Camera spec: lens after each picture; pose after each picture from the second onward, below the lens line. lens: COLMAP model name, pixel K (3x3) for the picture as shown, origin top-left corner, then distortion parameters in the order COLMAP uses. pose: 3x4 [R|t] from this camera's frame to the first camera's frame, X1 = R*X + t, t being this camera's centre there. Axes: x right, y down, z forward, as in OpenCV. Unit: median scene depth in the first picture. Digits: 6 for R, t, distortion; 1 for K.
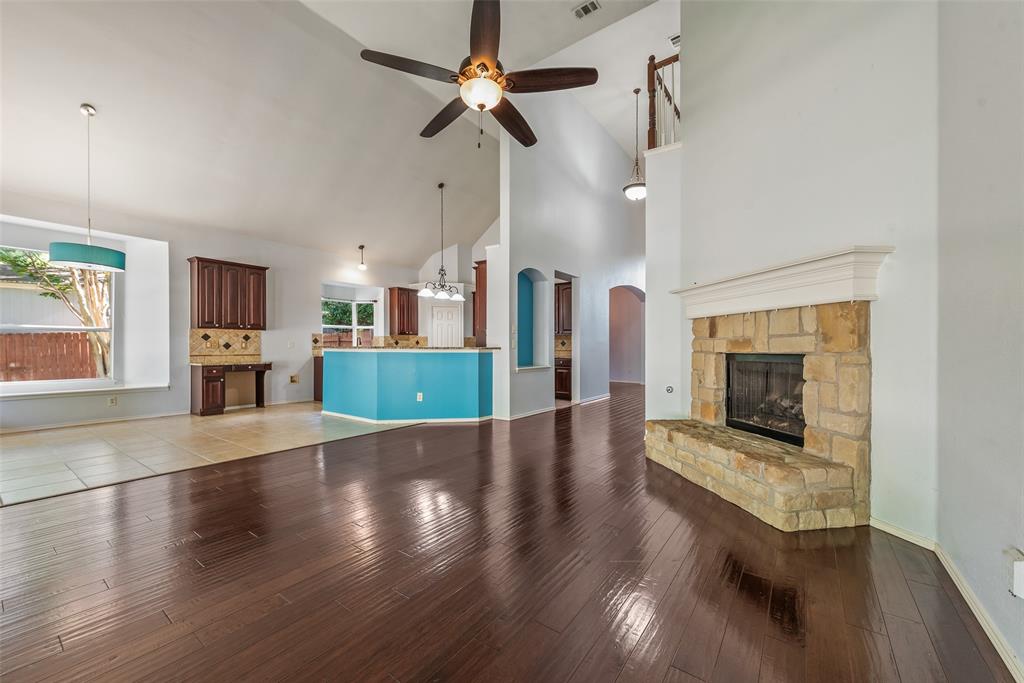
lens RADIAL K [[401.0, 0, 512.2], [0, 401.0, 345.6], [0, 0, 1]] dist [0.002889, -0.000114]
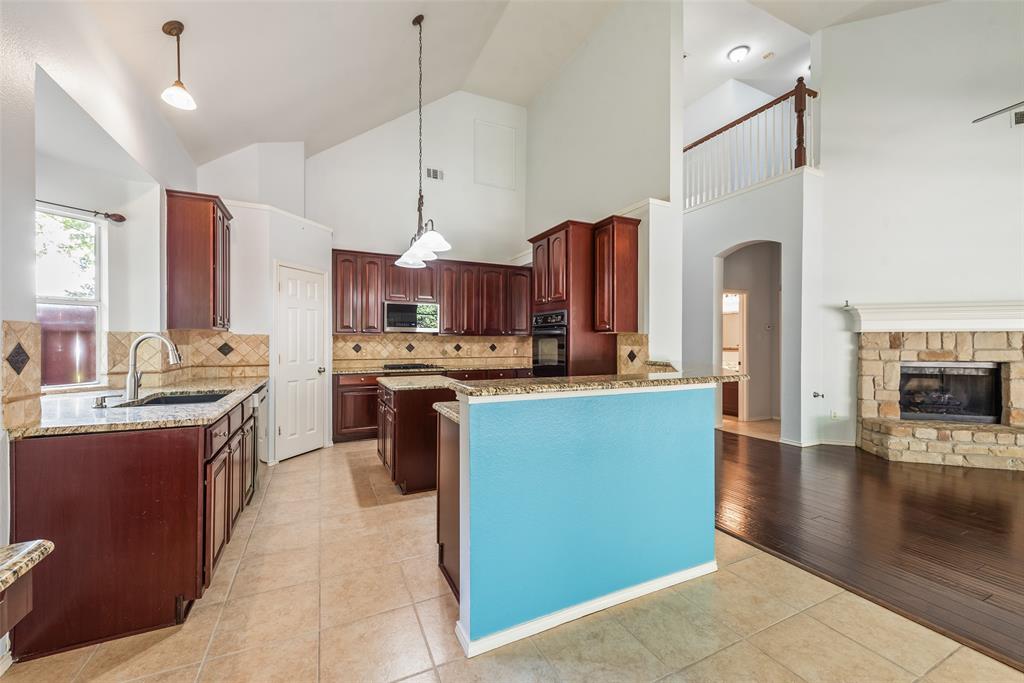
lens RADIAL K [[401.0, 0, 508.7], [0, 401.0, 342.2], [0, 0, 1]] dist [0.002889, -0.000114]
pose [[0.469927, -0.004820, 0.882692, -0.662592], [-0.002224, 0.999975, 0.006644, -0.025745], [-0.882703, -0.005085, 0.469905, 0.833538]]
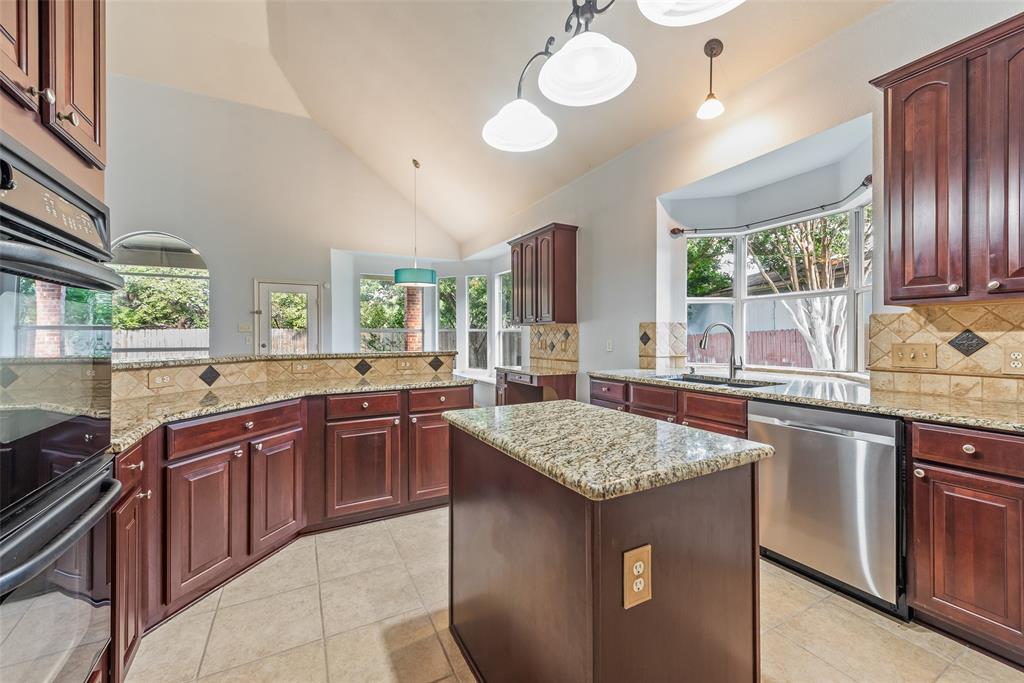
lens RADIAL K [[401.0, 0, 511.1], [0, 401.0, 337.9], [0, 0, 1]] dist [0.002889, -0.000114]
pose [[-0.425271, 0.001044, -0.905065, -0.007781], [0.002602, 0.999997, -0.000069, -0.015159], [0.905062, -0.002384, -0.425273, 1.270234]]
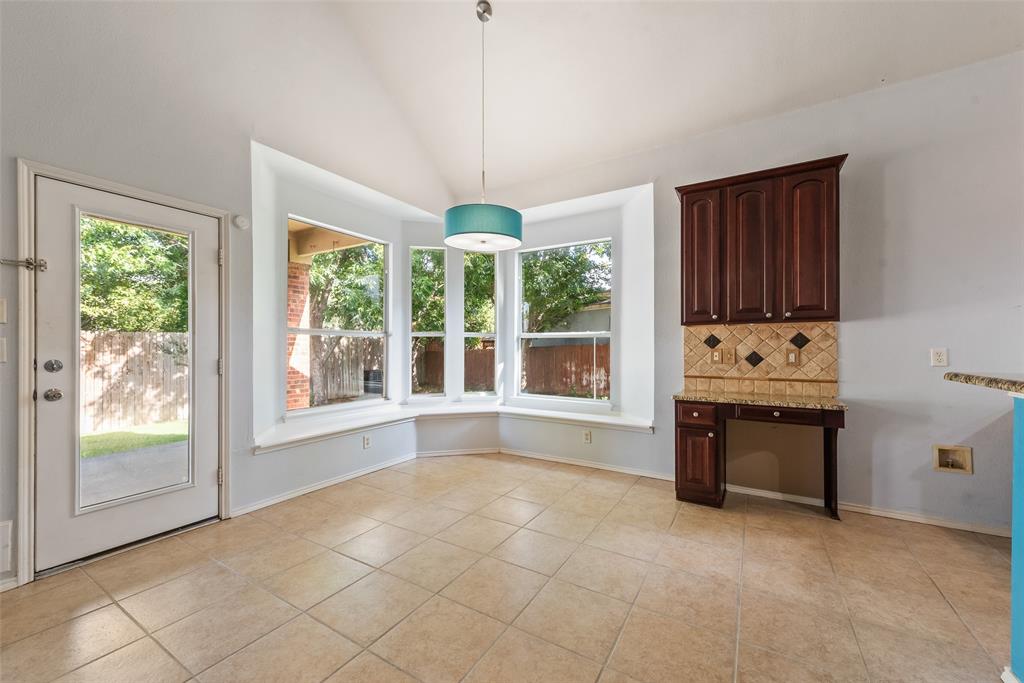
lens RADIAL K [[401.0, 0, 508.2], [0, 401.0, 346.7], [0, 0, 1]] dist [0.002889, -0.000114]
pose [[0.077529, -0.003726, -0.996983, -0.266138], [0.001013, 0.999993, -0.003659, -0.012570], [0.996990, -0.000726, 0.077532, 0.687228]]
